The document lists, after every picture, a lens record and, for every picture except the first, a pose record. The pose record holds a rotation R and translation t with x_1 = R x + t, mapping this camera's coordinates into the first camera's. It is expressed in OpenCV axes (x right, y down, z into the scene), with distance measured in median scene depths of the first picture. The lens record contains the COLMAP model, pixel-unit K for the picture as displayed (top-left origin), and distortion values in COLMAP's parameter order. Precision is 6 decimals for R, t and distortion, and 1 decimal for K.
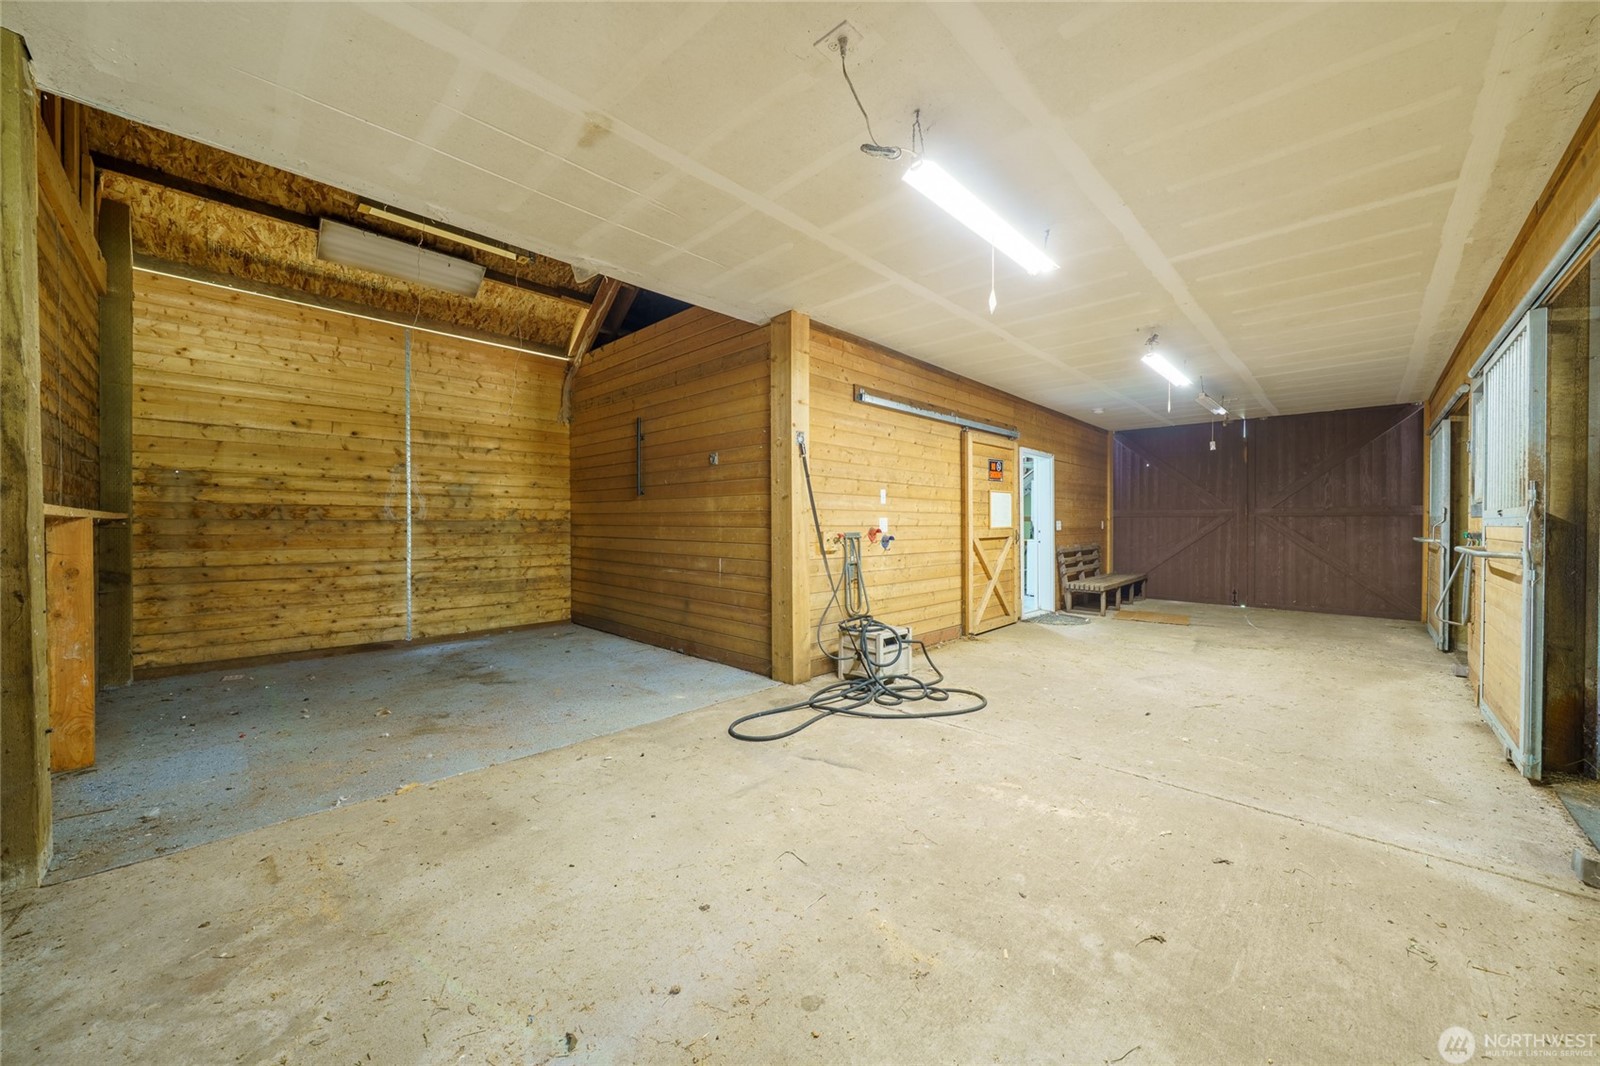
lens RADIAL K [[595.1, 0, 793.5], [0, 595.1, 529.4], [0, 0, 1]] dist [-0.003813, -0.000046]
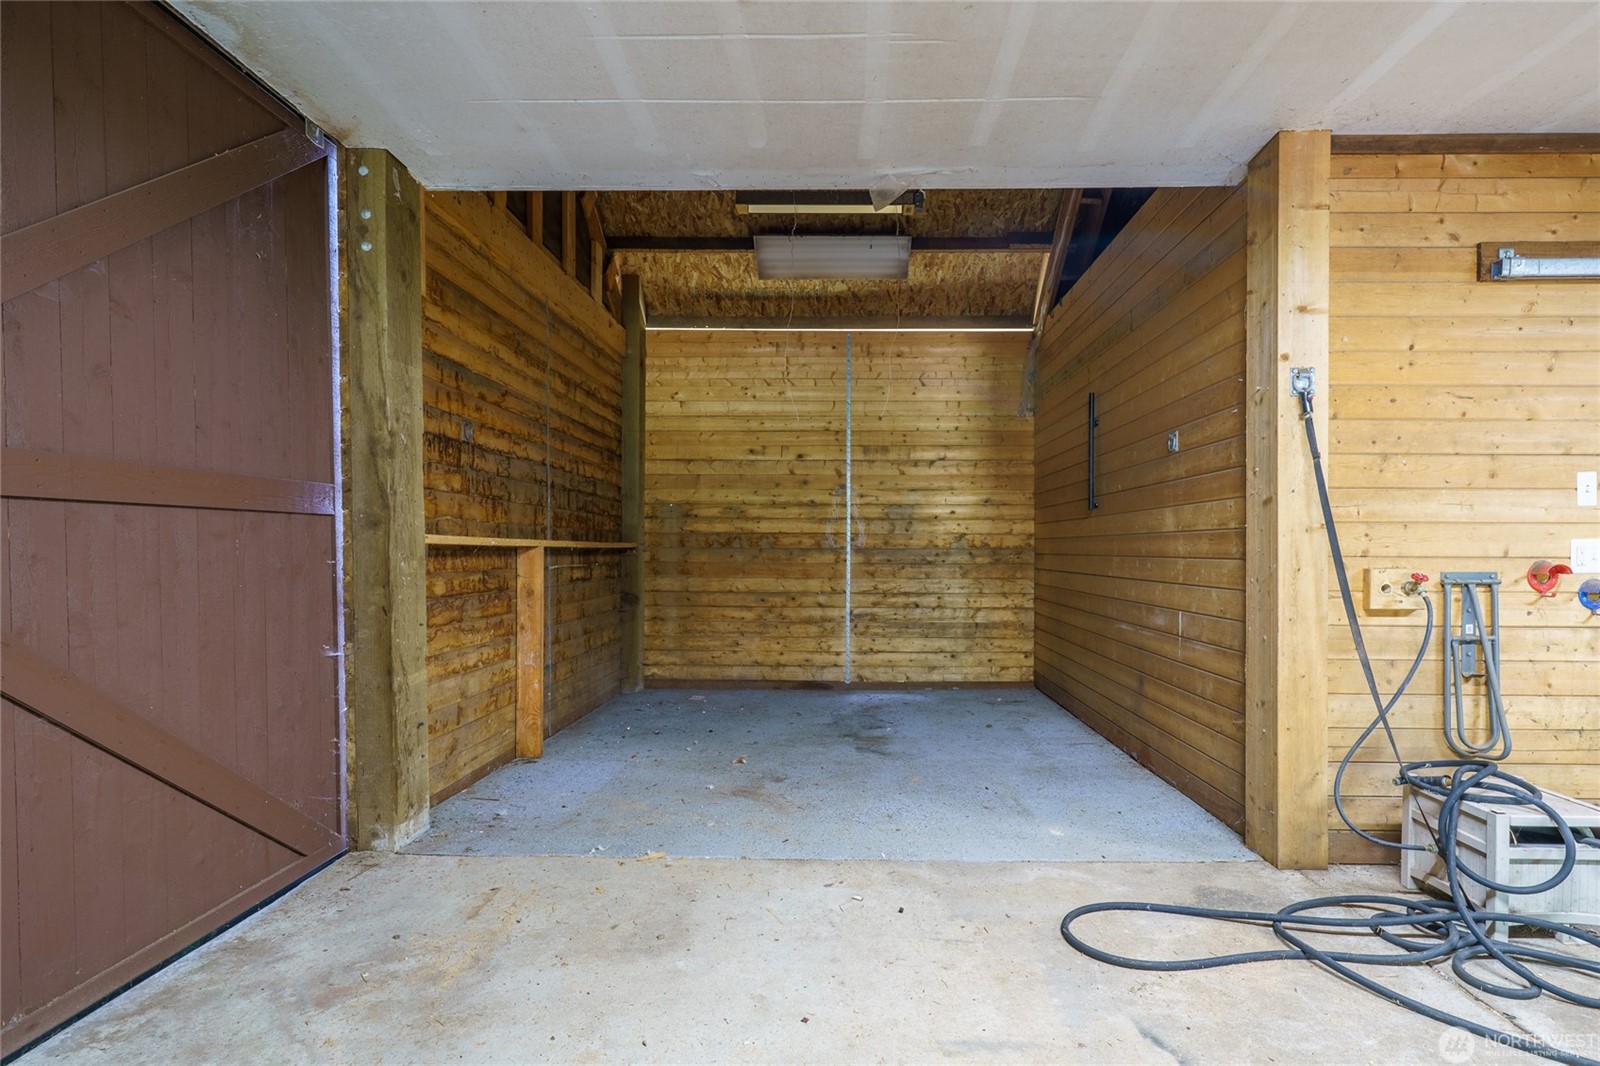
lens RADIAL K [[753.6, 0, 805.5], [0, 753.6, 562.3], [0, 0, 1]] dist [-0.000030, -0.000479]
pose [[0.681976, 0.010493, -0.731300, 0.160171], [-0.008103, 0.999944, 0.006792, -0.001766], [0.731330, 0.001293, 0.682023, 0.217930]]
